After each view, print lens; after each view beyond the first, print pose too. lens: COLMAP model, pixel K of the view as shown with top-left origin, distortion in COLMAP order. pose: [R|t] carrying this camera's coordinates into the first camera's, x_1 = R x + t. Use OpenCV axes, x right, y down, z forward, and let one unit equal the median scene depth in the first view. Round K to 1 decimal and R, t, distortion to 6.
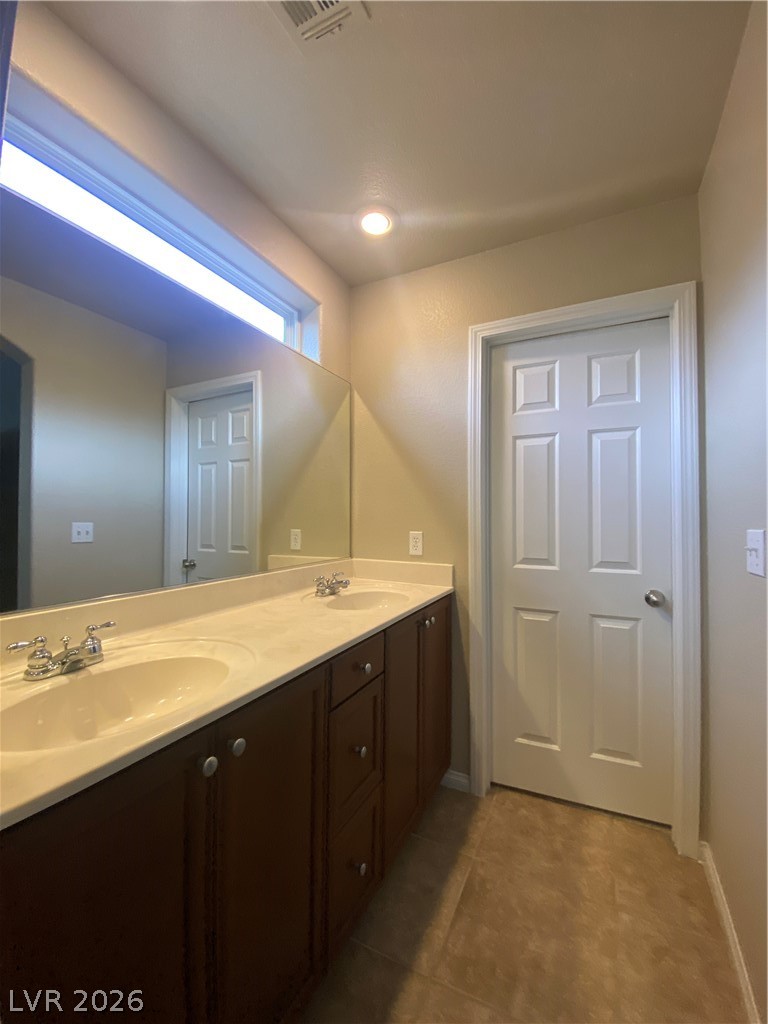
lens RADIAL K [[414.5, 0, 382.3], [0, 414.5, 507.5], [0, 0, 1]] dist [0.001997, -0.012388]
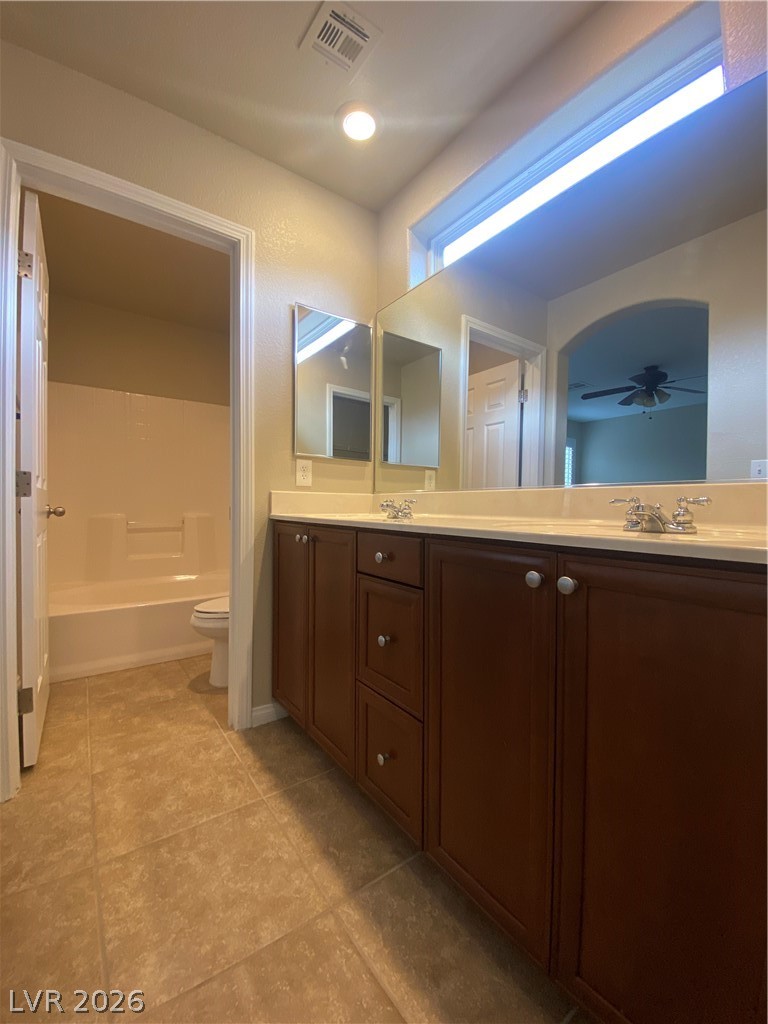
lens RADIAL K [[414.5, 0, 384.1], [0, 414.5, 510.2], [0, 0, 1]] dist [0.001997, -0.012388]
pose [[-0.456111, 0.003237, -0.889917, 0.509011], [0.012607, 0.999917, -0.002824, 0.173320], [0.889833, -0.012508, -0.456114, 0.898393]]
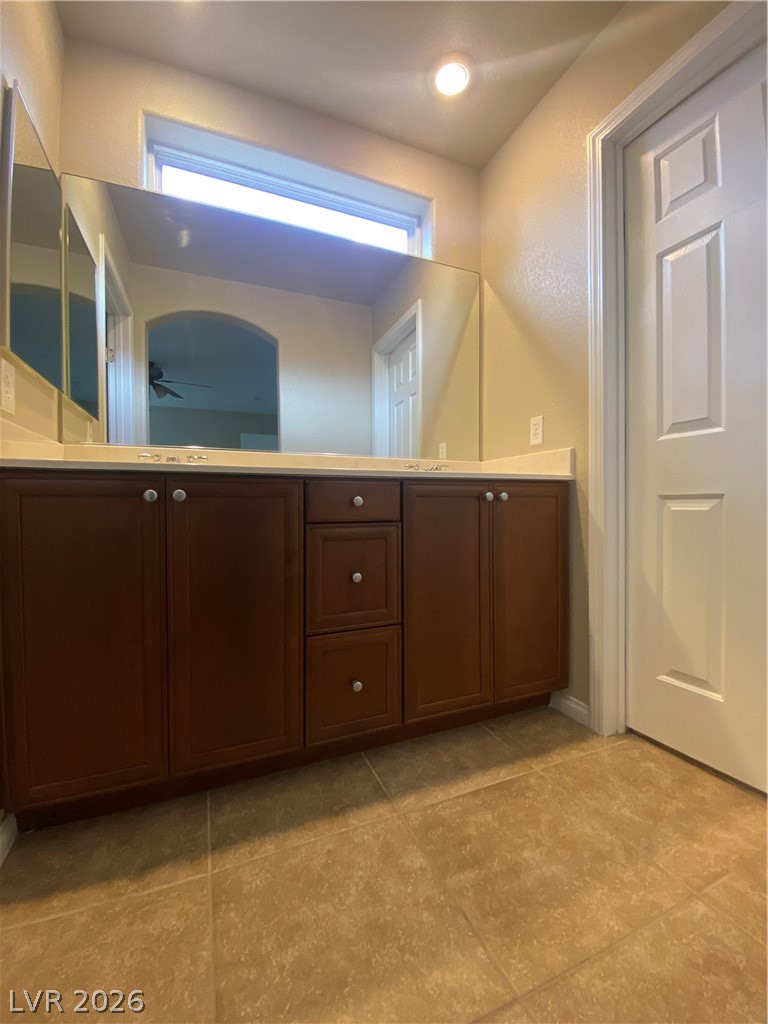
lens RADIAL K [[414.5, 0, 377.6], [0, 414.5, 511.2], [0, 0, 1]] dist [0.001997, -0.012388]
pose [[0.757806, -0.000395, -0.652480, 0.427856], [0.028471, 0.999067, 0.032462, 0.236129], [0.651858, -0.043177, 0.757111, 0.144497]]
